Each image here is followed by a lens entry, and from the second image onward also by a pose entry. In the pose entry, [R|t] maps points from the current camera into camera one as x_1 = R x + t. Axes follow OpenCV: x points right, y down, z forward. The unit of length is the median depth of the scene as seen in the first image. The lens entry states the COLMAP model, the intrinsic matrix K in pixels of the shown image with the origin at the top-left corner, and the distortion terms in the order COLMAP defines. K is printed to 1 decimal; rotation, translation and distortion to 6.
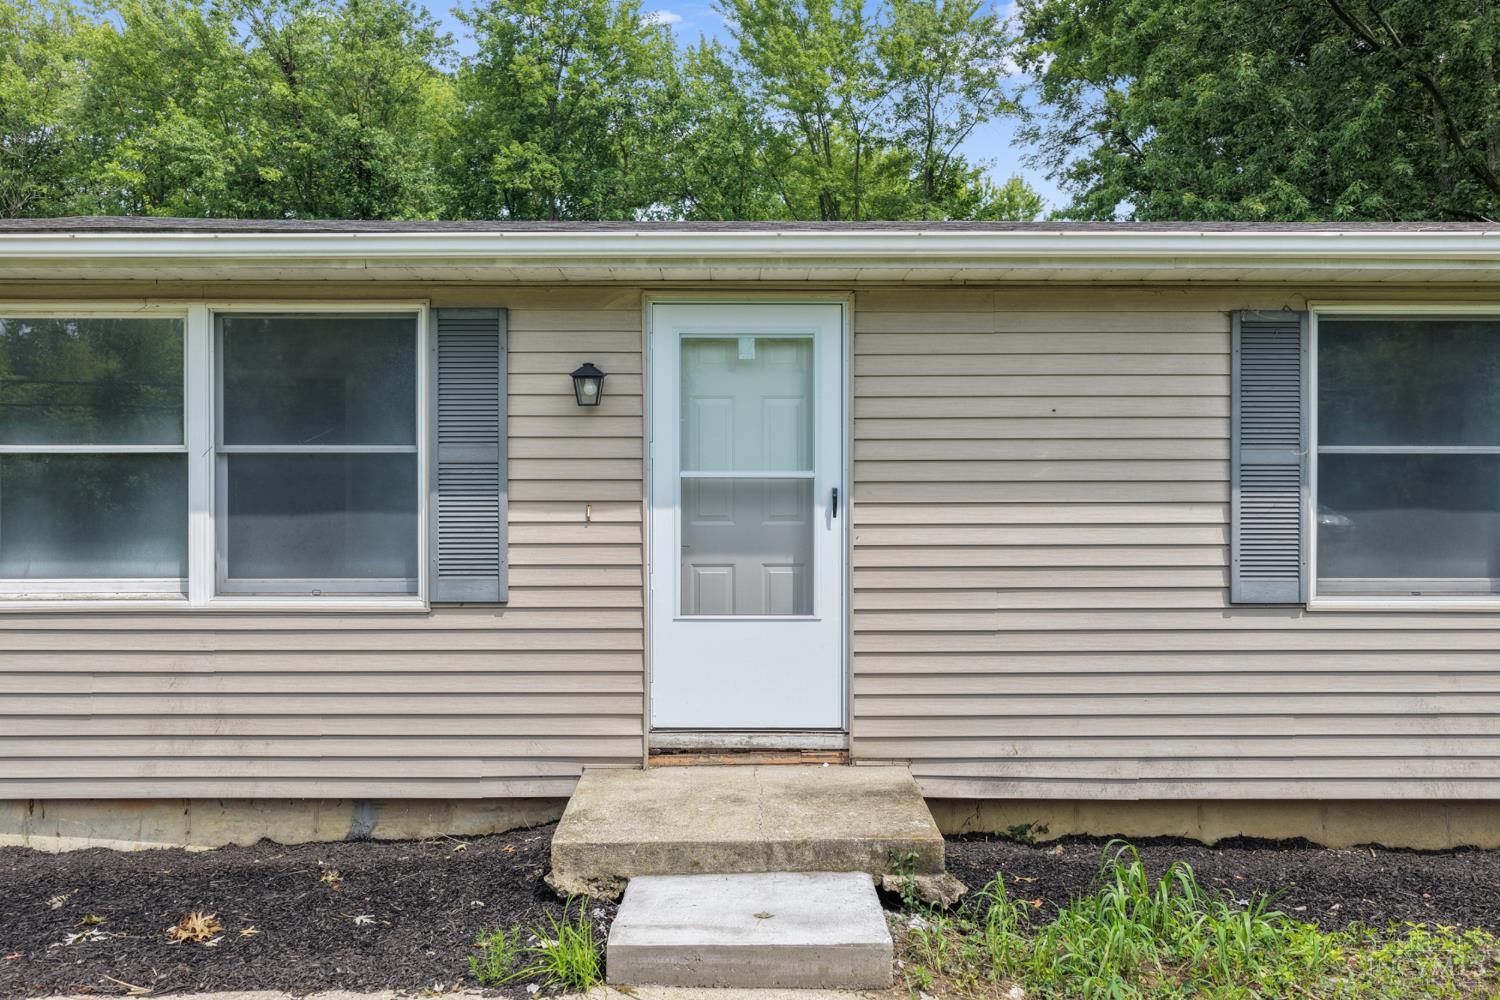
lens RADIAL K [[1246.3, 0, 750.0], [0, 1246.3, 500.0], [0, 0, 1]] dist [-0.003373, 0.004950]
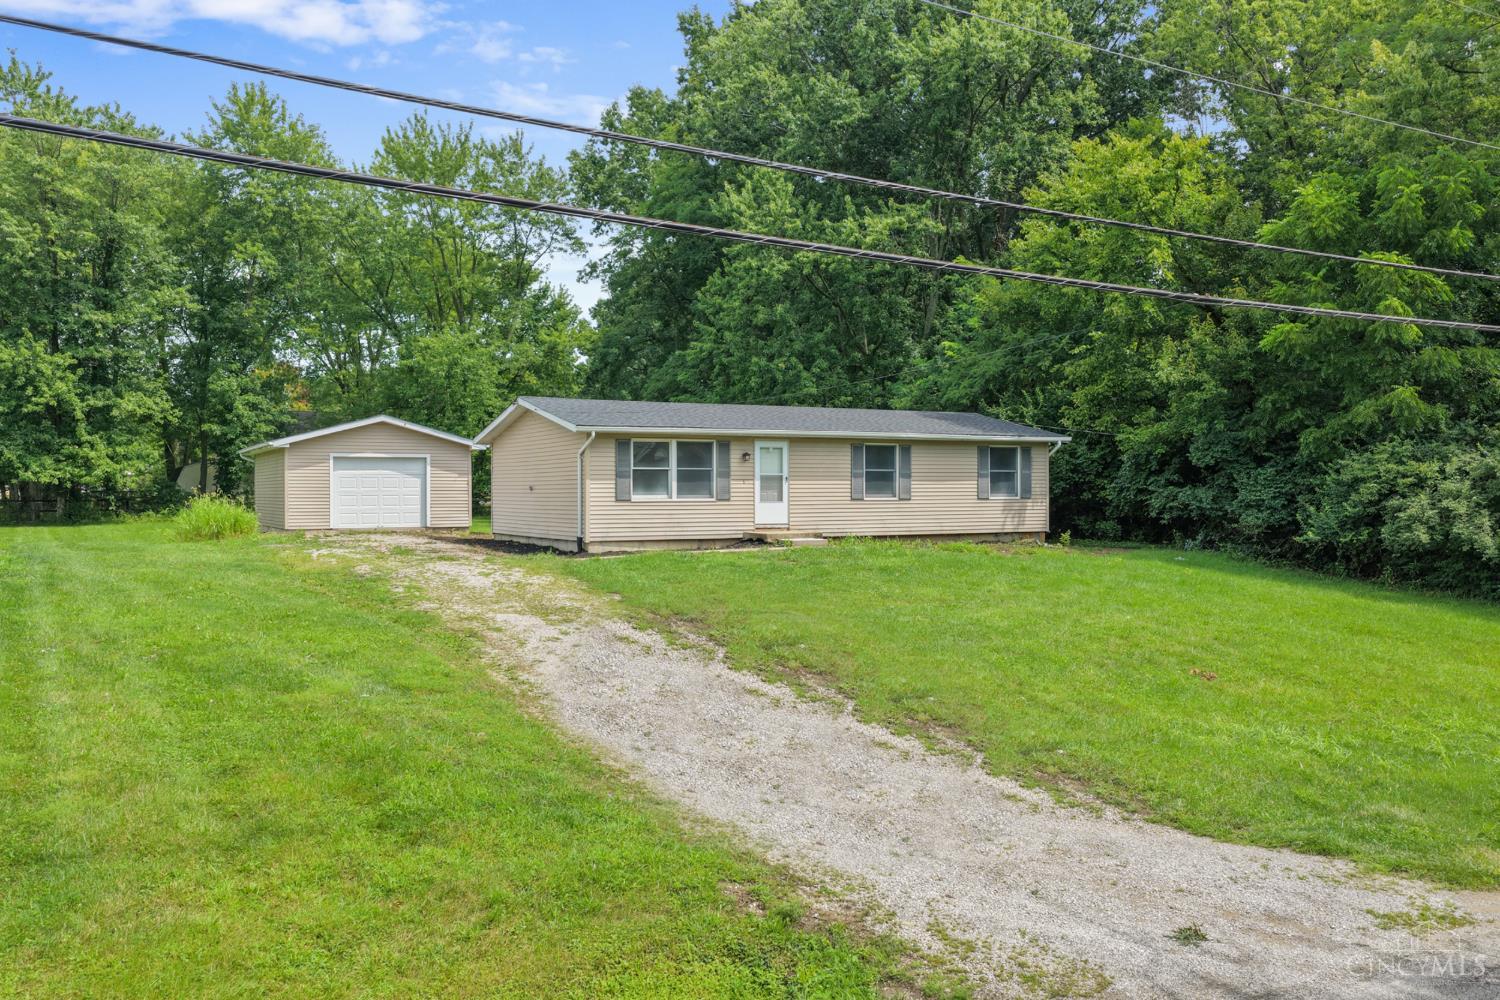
lens RADIAL K [[1246.3, 0, 750.0], [0, 1246.3, 500.0], [0, 0, 1]] dist [-0.003373, 0.004950]
pose [[0.886294, -0.004745, 0.463099, -2.425889], [0.010493, 0.999897, -0.009836, 0.133193], [-0.463004, 0.013577, 0.886252, -3.461055]]
